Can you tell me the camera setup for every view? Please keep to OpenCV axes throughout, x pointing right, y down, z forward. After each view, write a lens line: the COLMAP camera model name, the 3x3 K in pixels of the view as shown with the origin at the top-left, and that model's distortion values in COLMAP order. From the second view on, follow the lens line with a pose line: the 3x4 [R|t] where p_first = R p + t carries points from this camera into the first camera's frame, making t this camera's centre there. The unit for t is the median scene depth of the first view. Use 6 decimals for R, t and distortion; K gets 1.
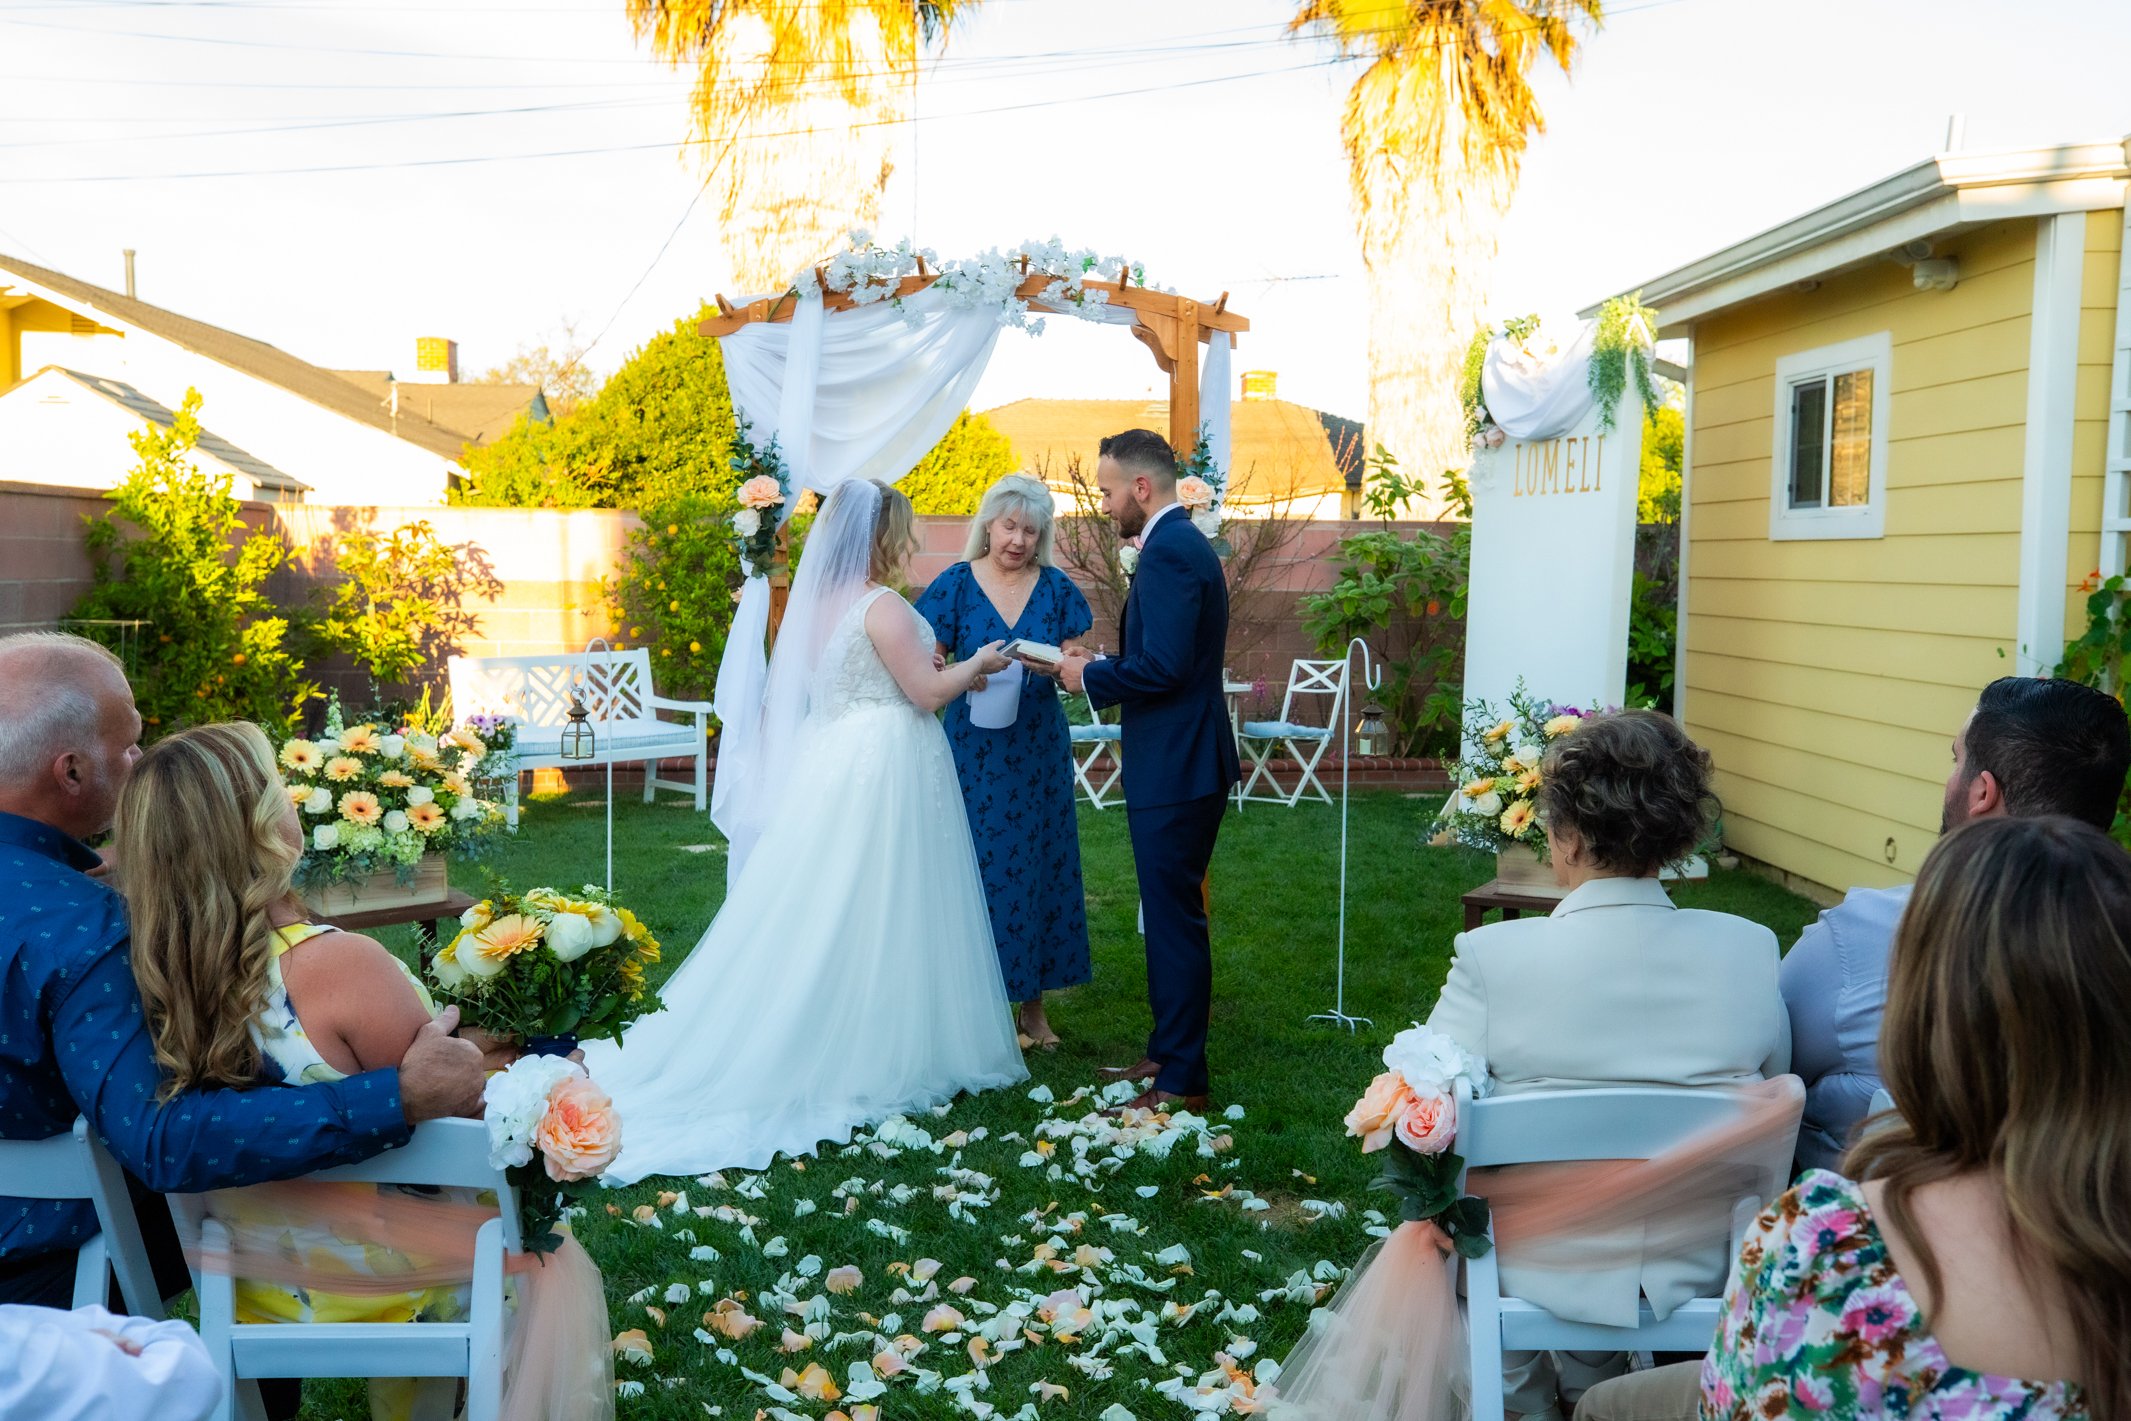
lens RADIAL K [[2040.3, 0, 1069.9], [0, 2040.3, 677.2], [0, 0, 1]] dist [-0.003787, 0.101636]
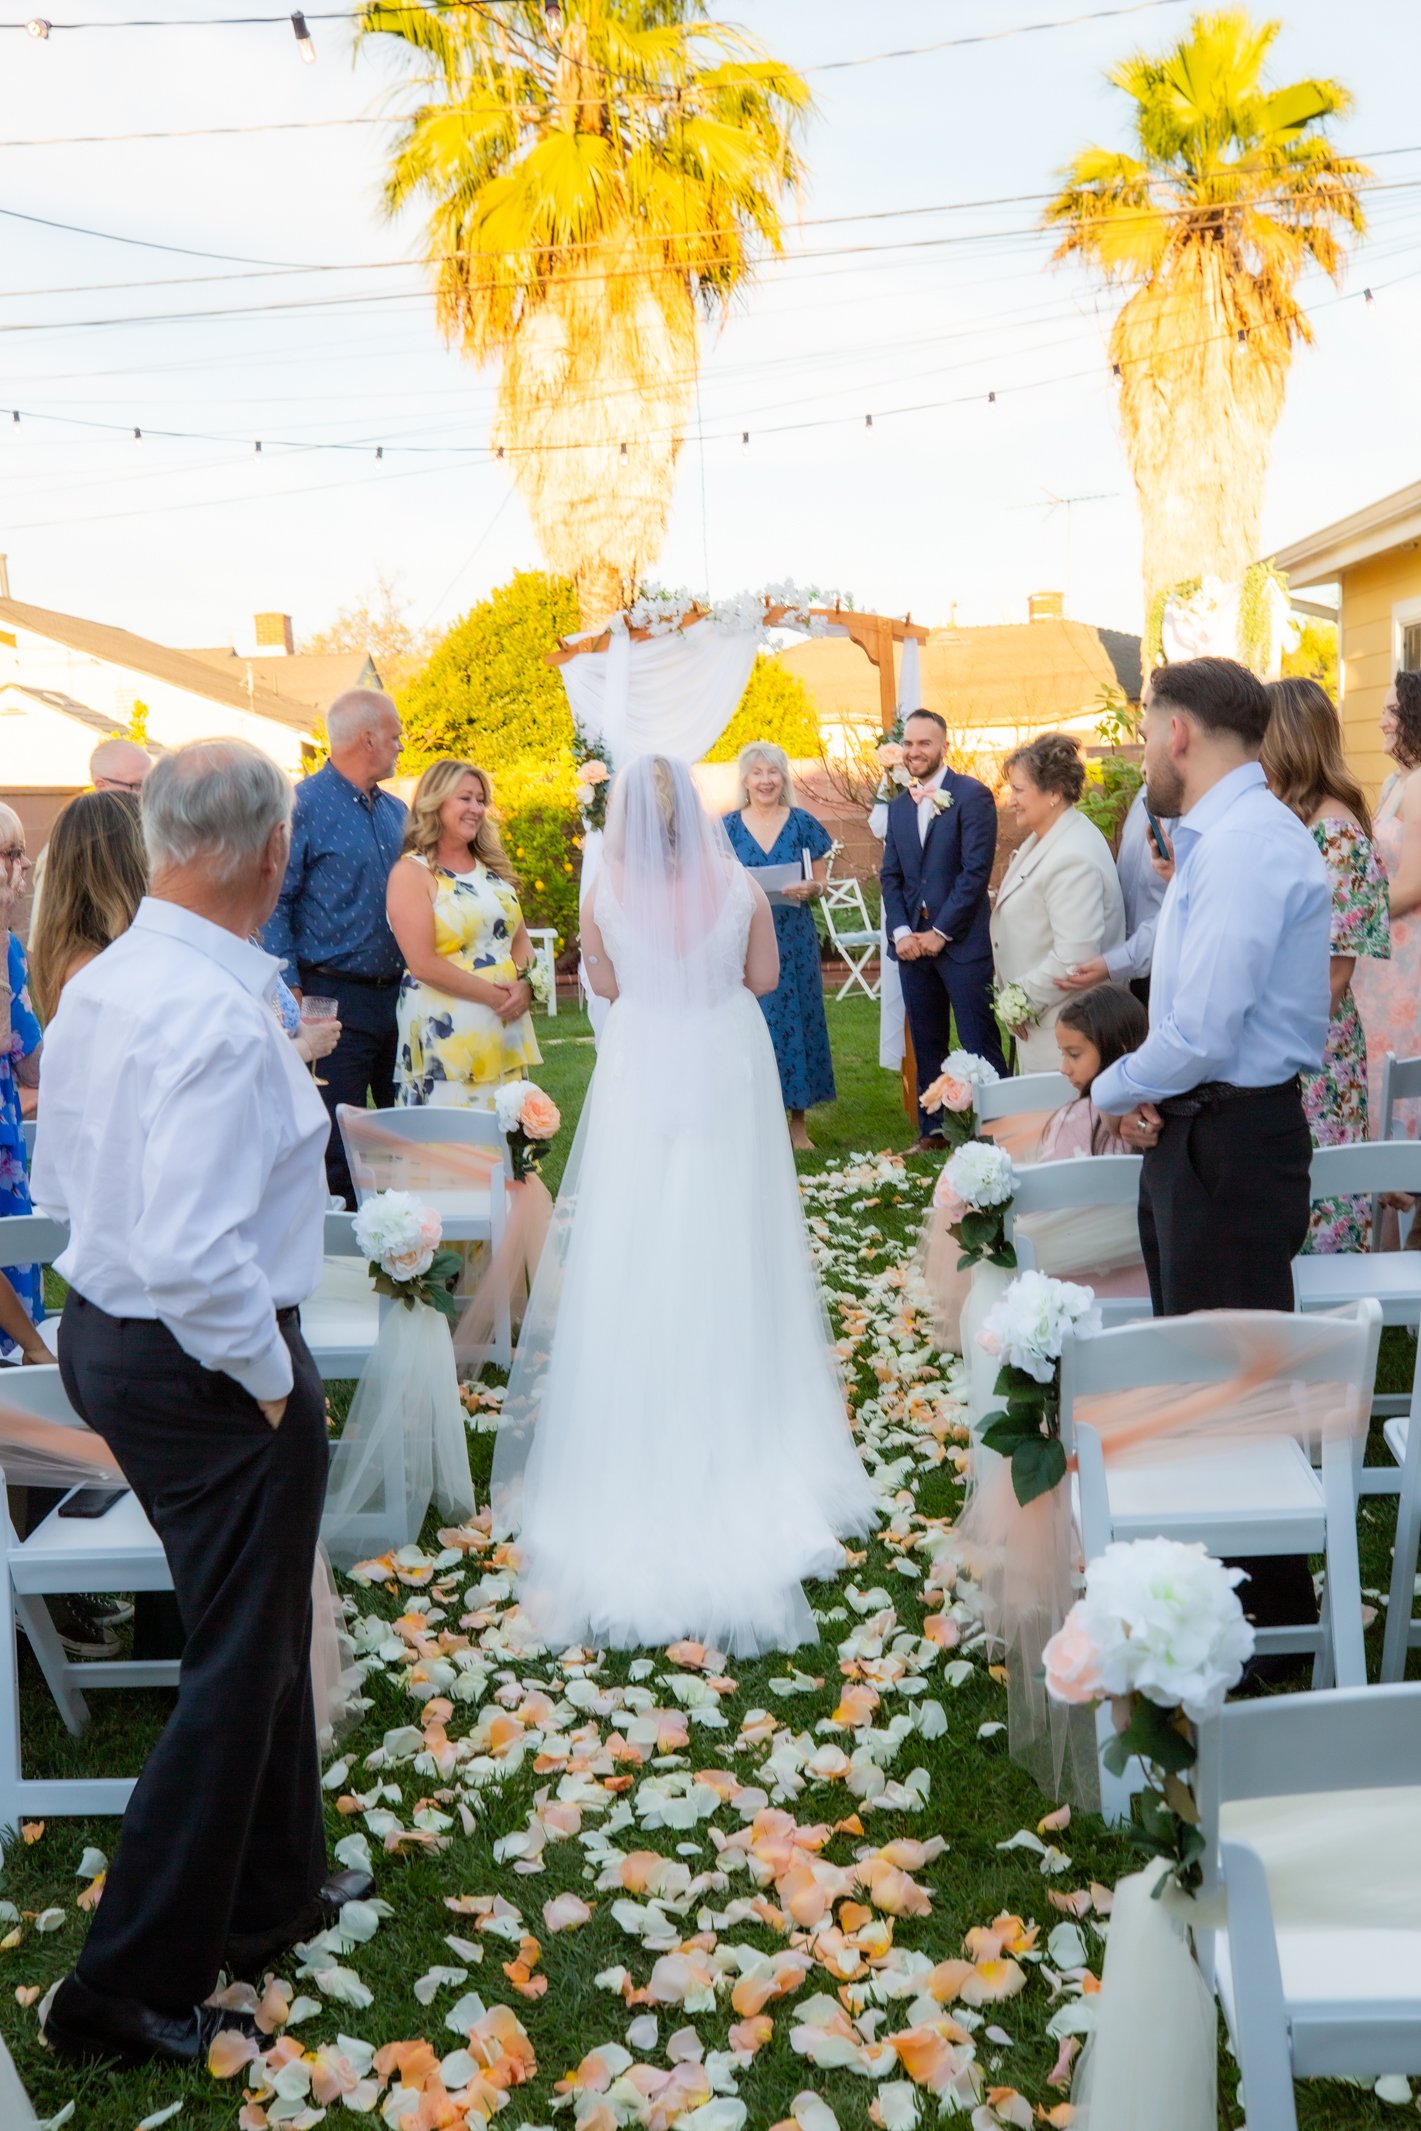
lens RADIAL K [[2040.3, 0, 707.4], [0, 2040.3, 1073.1], [0, 0, 1]] dist [-0.003787, 0.101636]
pose [[0.994650, -0.044166, -0.093390, 0.054246], [0.051658, 0.995504, 0.079391, 0.011043], [0.089464, -0.083791, 0.992459, -0.445488]]
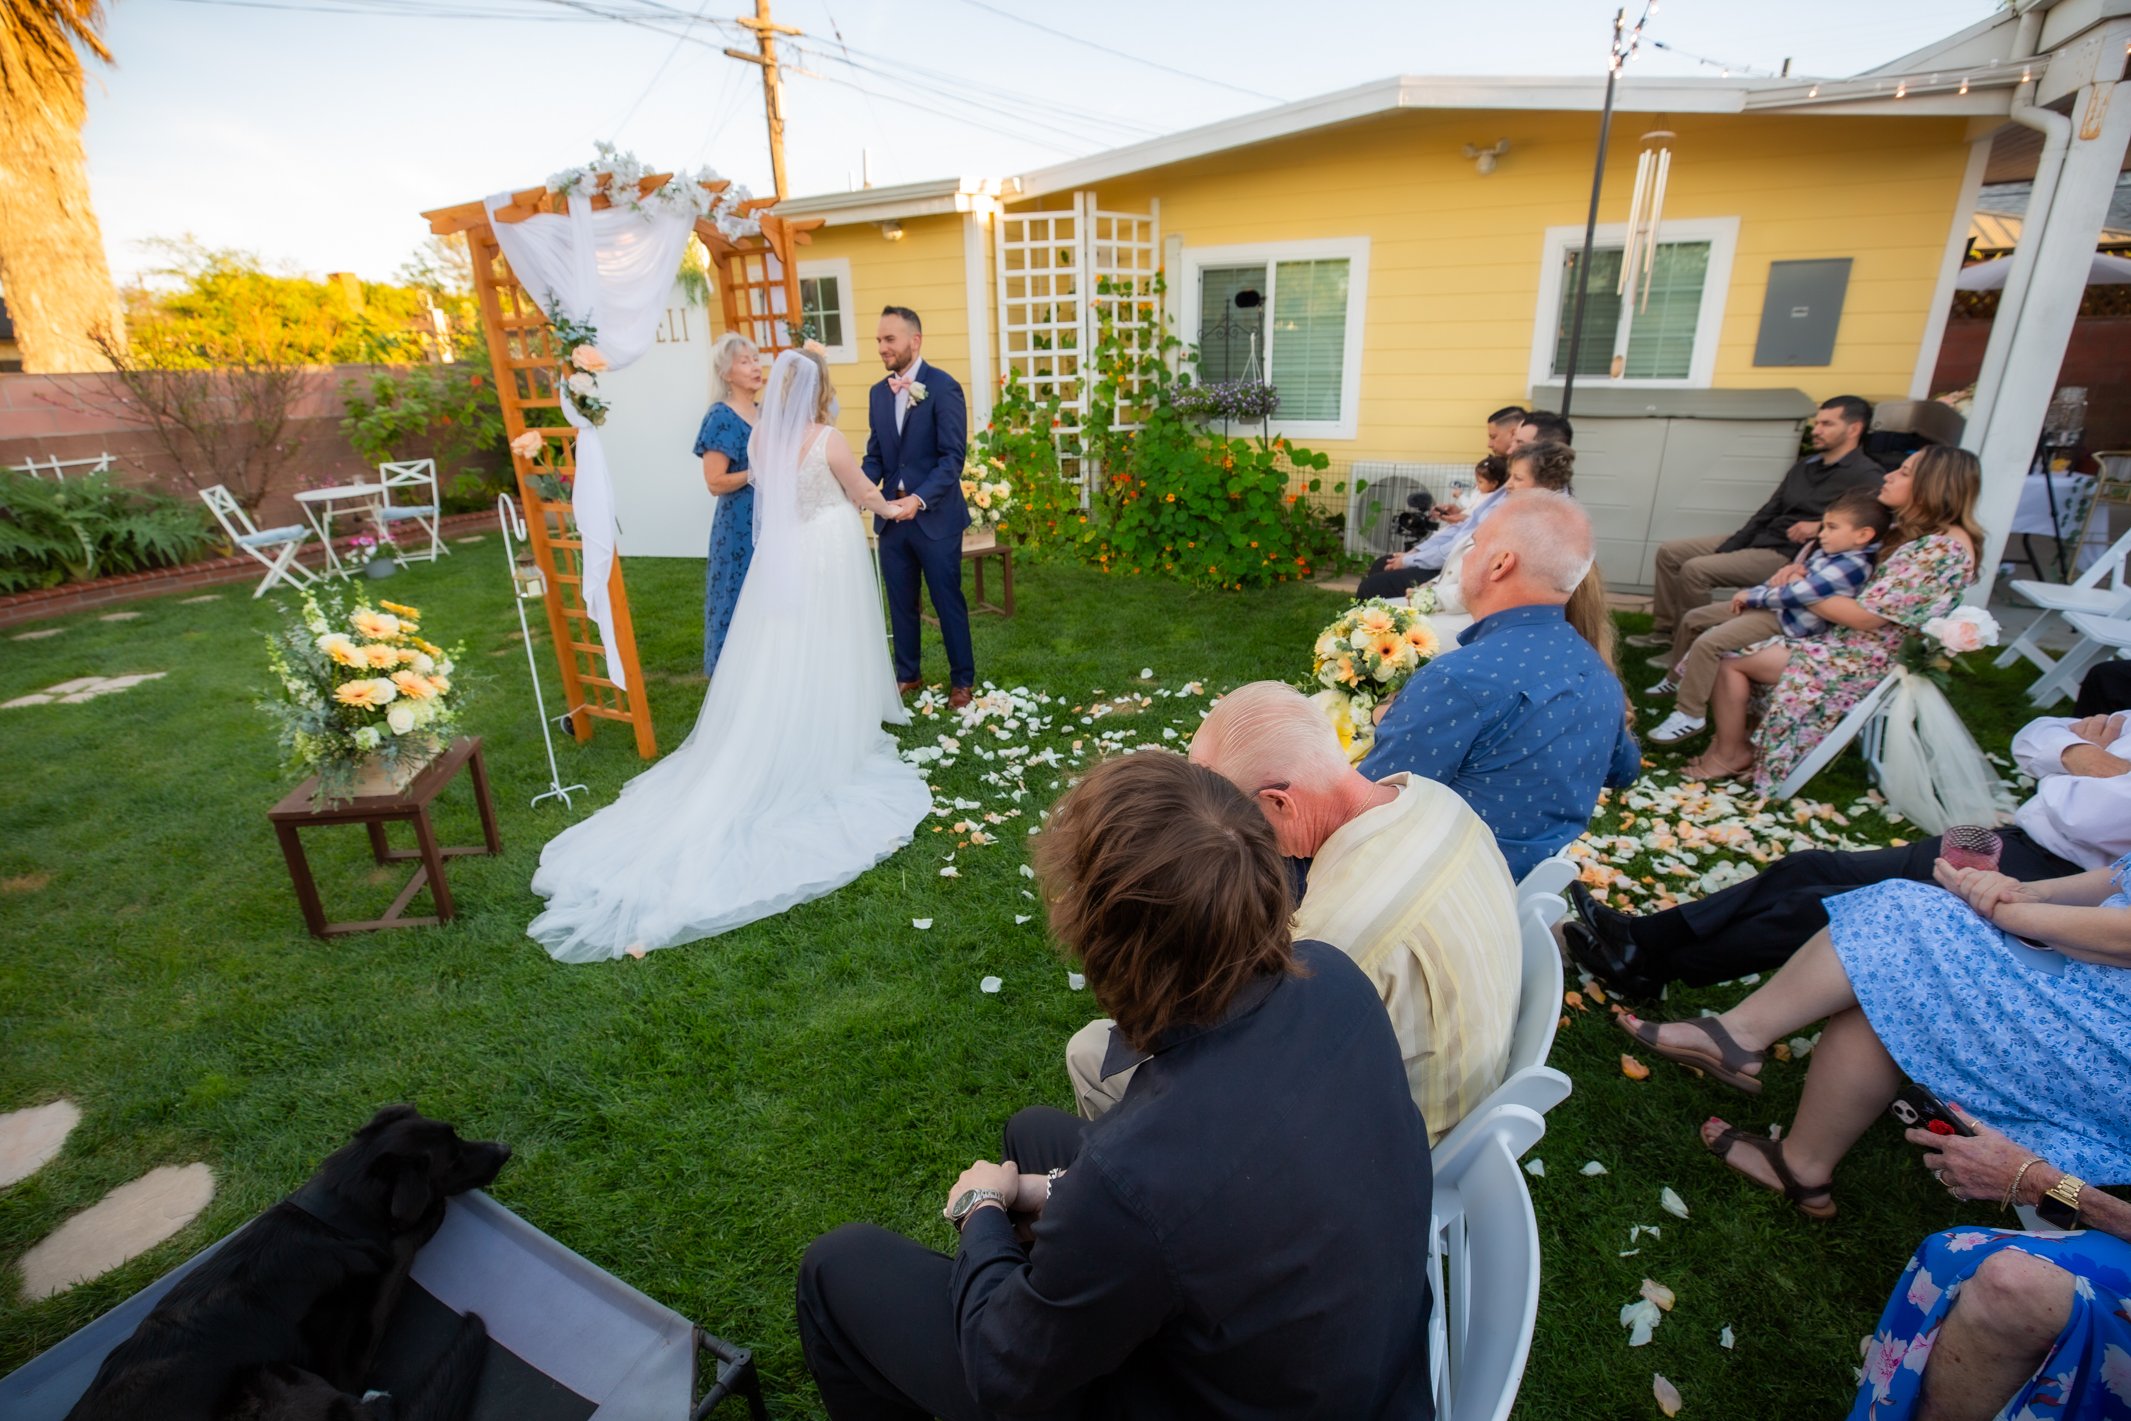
lens RADIAL K [[962.5, 0, 1111.4], [0, 962.5, 710.9], [0, 0, 1]] dist [-0.035831, 0.000755]
pose [[0.448591, -0.328118, 0.831327, -0.565301], [0.073215, 0.940535, 0.331714, -0.055822], [-0.890733, -0.087939, 0.445939, 0.427943]]
